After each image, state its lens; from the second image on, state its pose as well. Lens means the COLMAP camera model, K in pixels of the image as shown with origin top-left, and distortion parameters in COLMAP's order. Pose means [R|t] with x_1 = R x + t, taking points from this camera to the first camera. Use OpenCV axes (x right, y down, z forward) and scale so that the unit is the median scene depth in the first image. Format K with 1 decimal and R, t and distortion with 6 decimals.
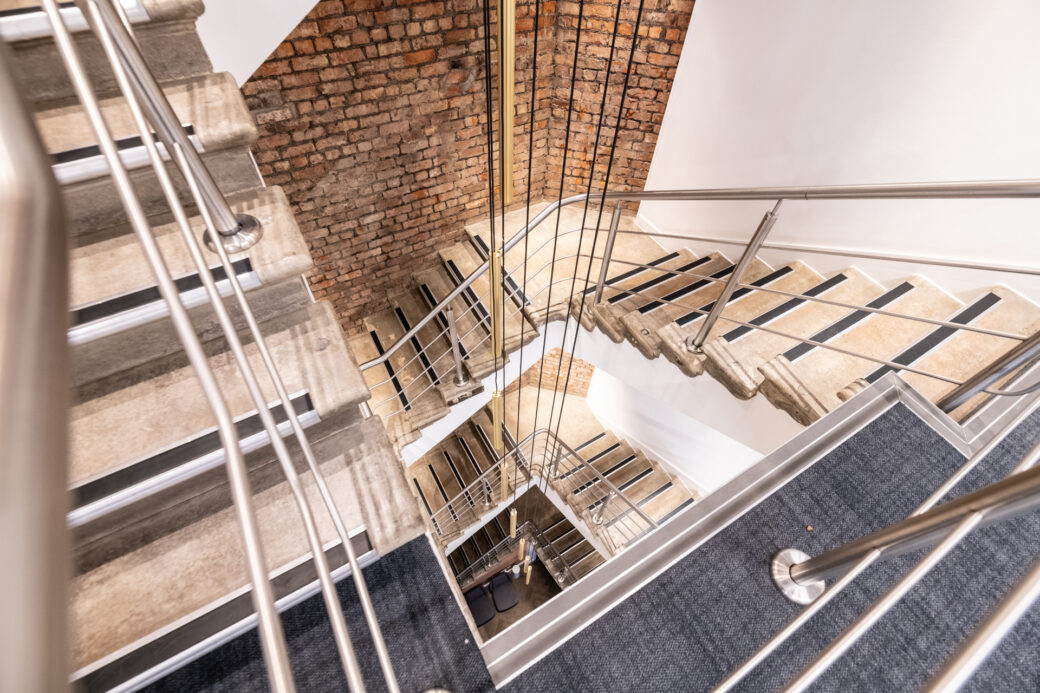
lens RADIAL K [[452.1, 0, 520.0], [0, 452.1, 346.5], [0, 0, 1]] dist [-0.016200, -0.000029]
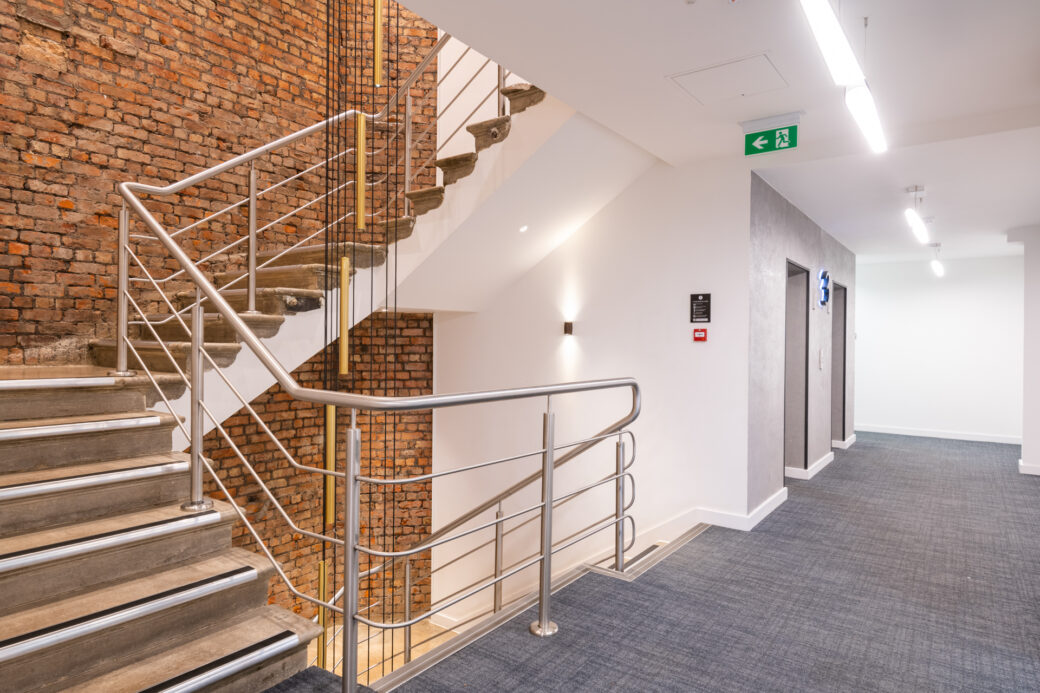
lens RADIAL K [[609.9, 0, 520.0], [0, 609.9, 346.5], [0, 0, 1]] dist [0.053212, 0.000070]
pose [[0.912904, -0.024680, 0.407428, -0.142607], [0.335375, 0.614309, -0.714247, 0.516785], [-0.232659, 0.788680, 0.569081, -0.413576]]
